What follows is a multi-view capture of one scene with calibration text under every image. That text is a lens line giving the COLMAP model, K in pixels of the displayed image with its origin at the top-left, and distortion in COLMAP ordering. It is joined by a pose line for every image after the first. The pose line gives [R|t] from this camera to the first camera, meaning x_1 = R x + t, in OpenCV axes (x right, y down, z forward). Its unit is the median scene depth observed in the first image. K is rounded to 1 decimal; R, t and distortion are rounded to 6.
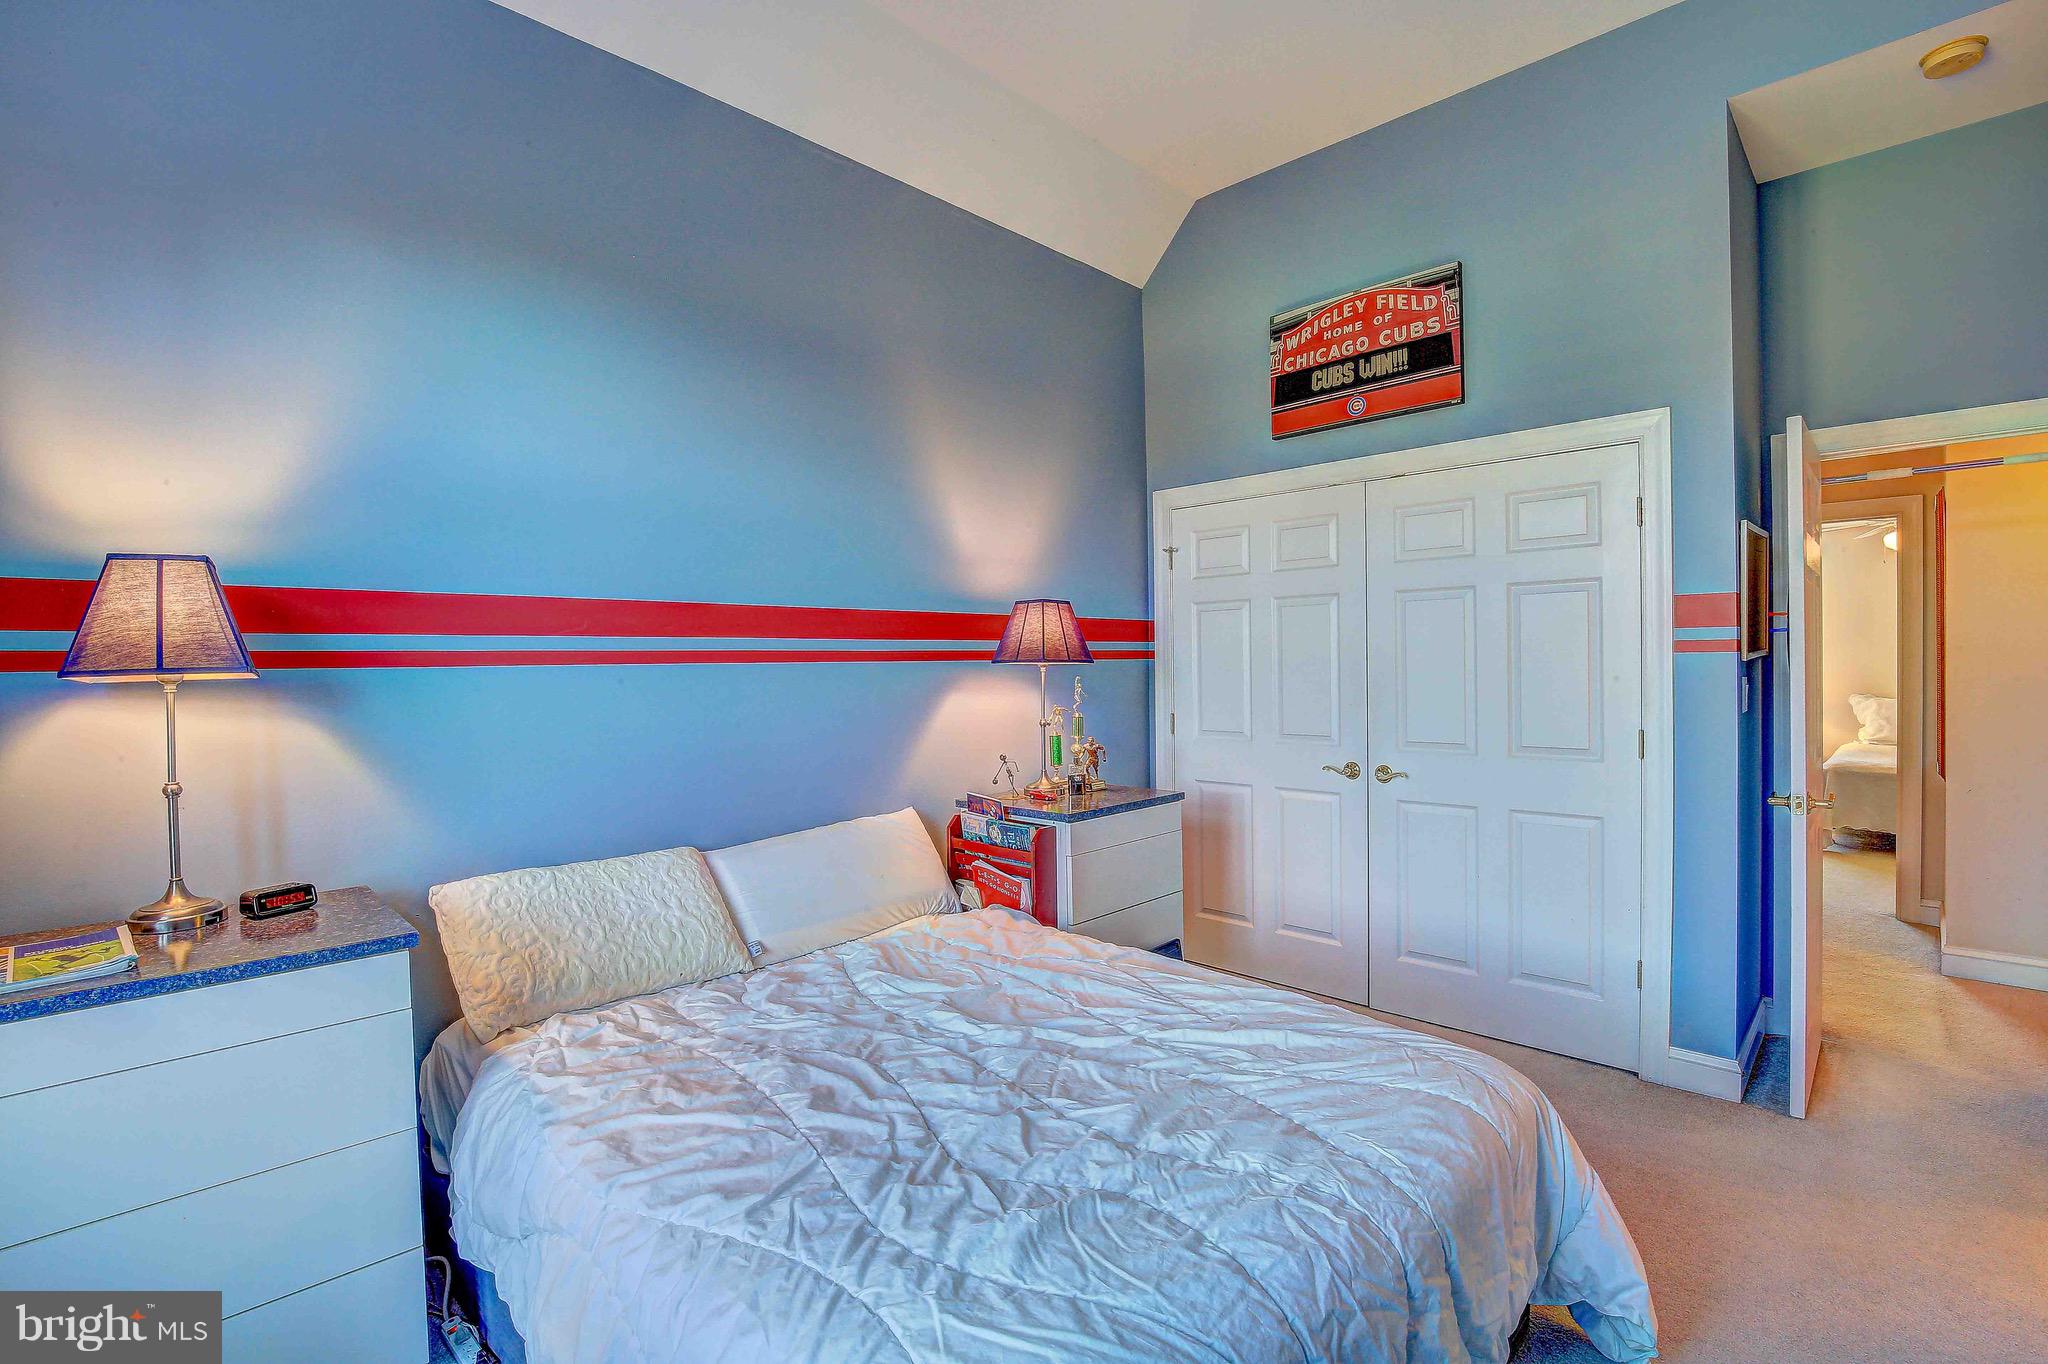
lens RADIAL K [[941.2, 0, 1028.7], [0, 941.2, 677.0], [0, 0, 1]] dist [-0.027331, 0.001616]
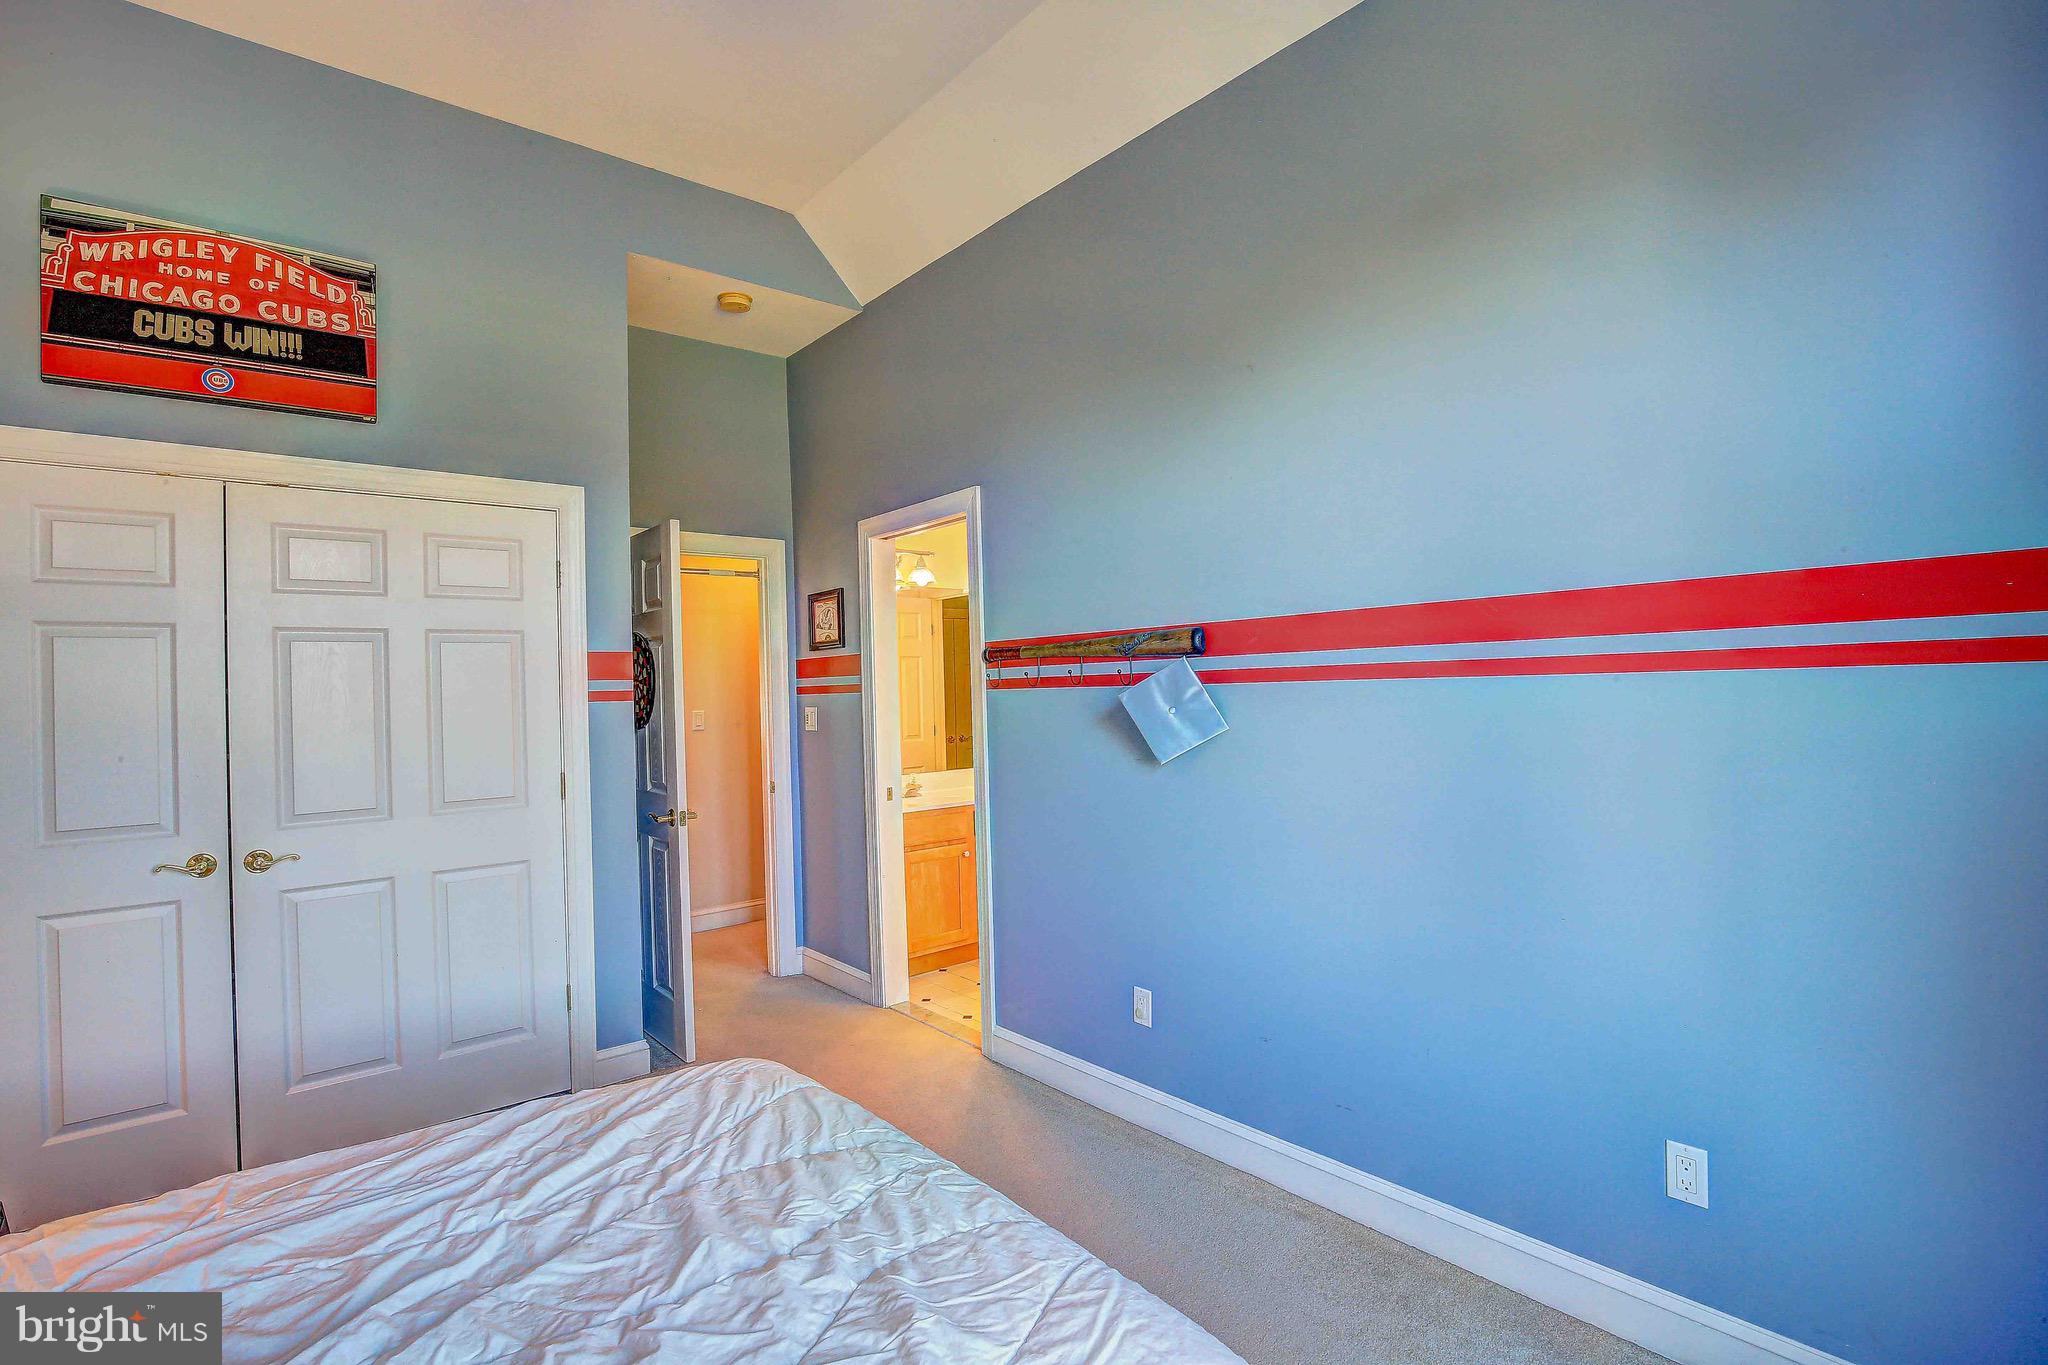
lens RADIAL K [[941.2, 0, 1019.5], [0, 941.2, 680.0], [0, 0, 1]] dist [-0.027331, 0.001616]
pose [[0.096680, 0.024274, 0.995019, -0.351861], [0.040521, 0.998778, -0.028303, 0.000535], [-0.994490, 0.043055, 0.095578, 0.319965]]
